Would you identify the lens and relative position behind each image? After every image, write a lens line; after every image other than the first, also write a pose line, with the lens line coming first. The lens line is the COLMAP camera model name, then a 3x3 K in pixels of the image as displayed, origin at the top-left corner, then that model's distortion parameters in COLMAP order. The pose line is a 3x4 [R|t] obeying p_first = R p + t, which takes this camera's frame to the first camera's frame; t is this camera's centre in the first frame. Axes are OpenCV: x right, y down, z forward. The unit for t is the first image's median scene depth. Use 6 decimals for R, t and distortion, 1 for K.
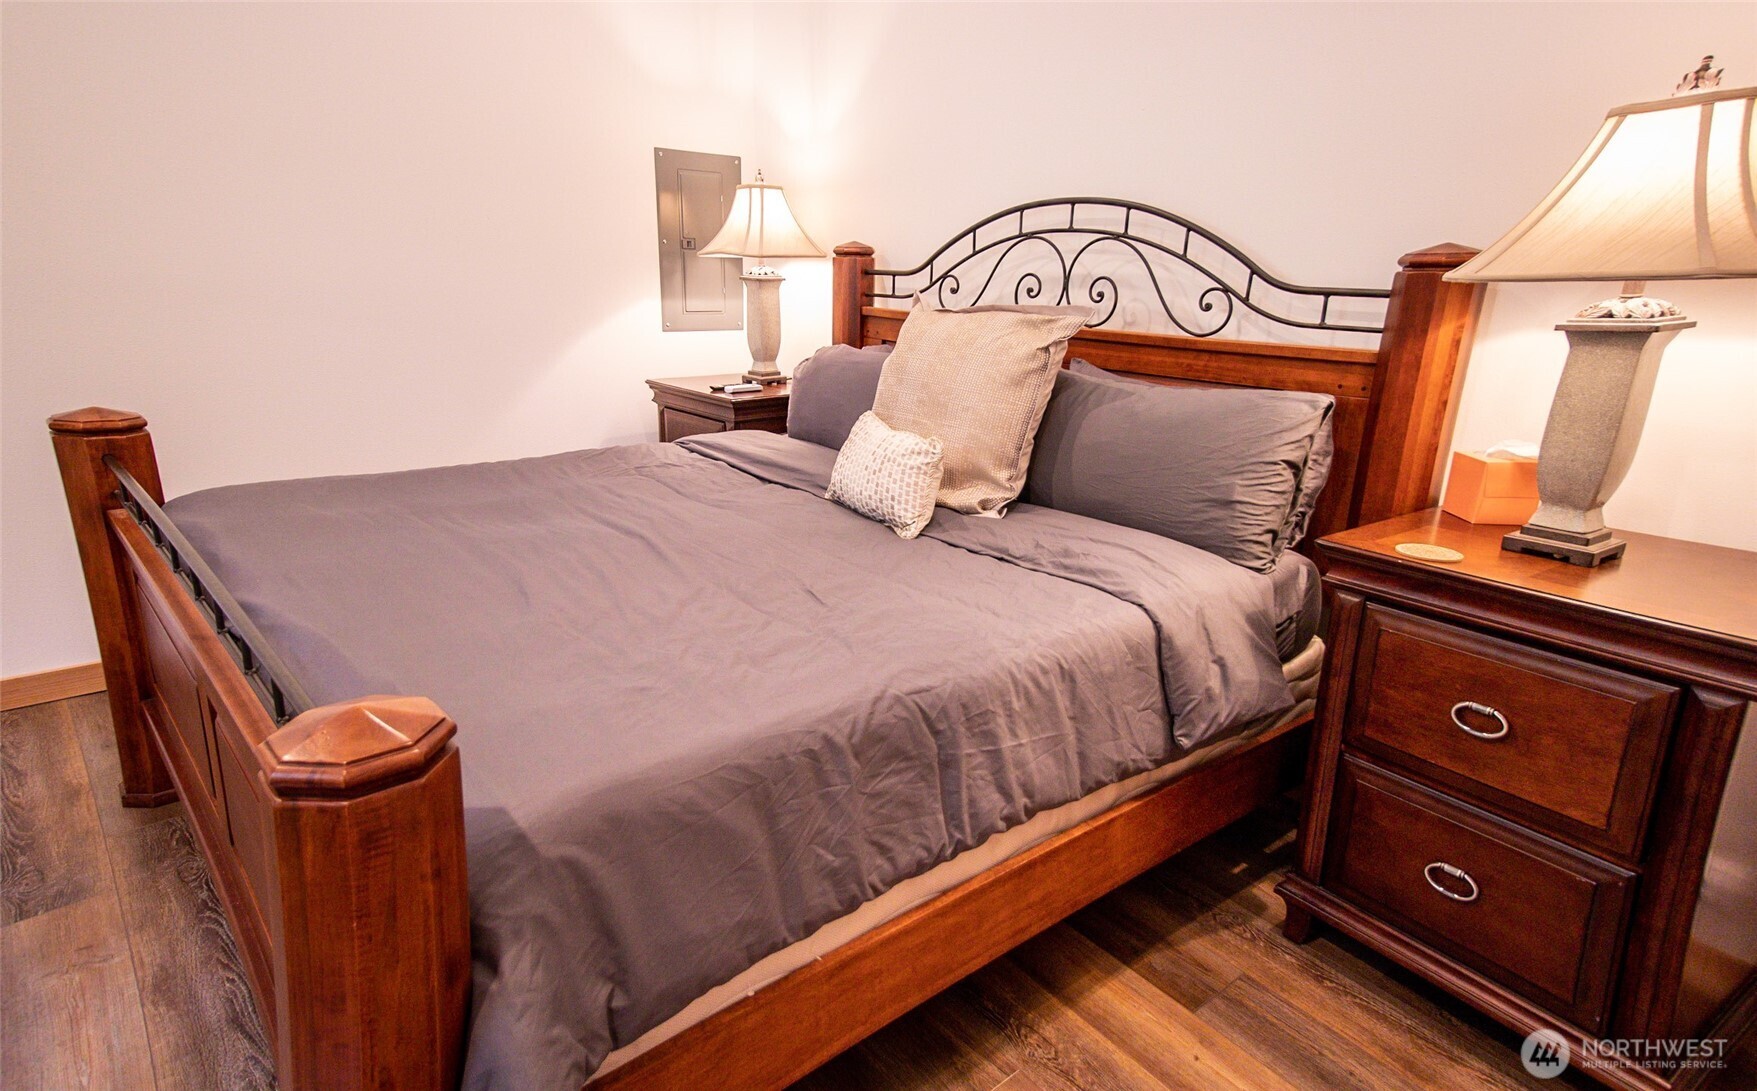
lens RADIAL K [[985.0, 0, 887.2], [0, 985.0, 550.7], [0, 0, 1]] dist [0.101949, 0.061443]
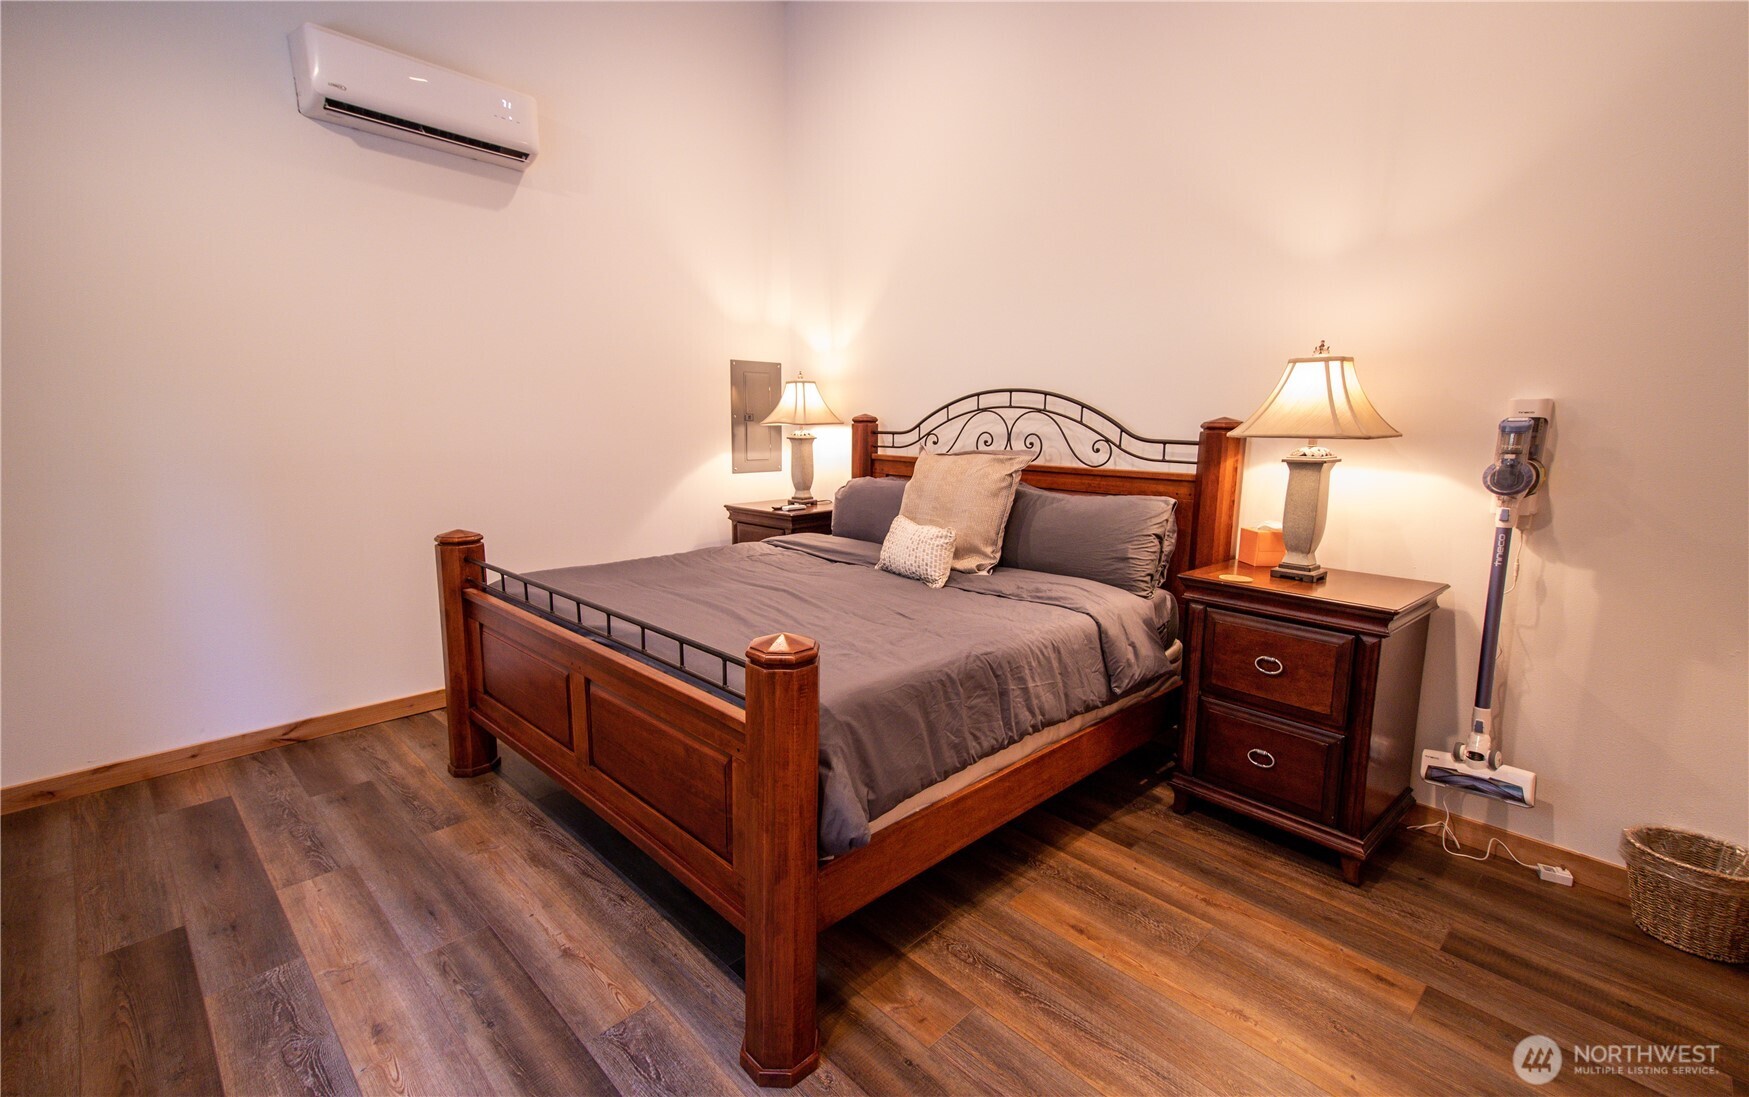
lens RADIAL K [[776.2, 0, 874.5], [0, 776.2, 548.5], [0, 0, 1]] dist [0.031080, 0.000055]
pose [[0.996406, -0.029963, 0.079233, -0.195329], [0.039444, 0.991874, -0.120953, 0.078757], [-0.074965, 0.123643, 0.989491, -0.303606]]
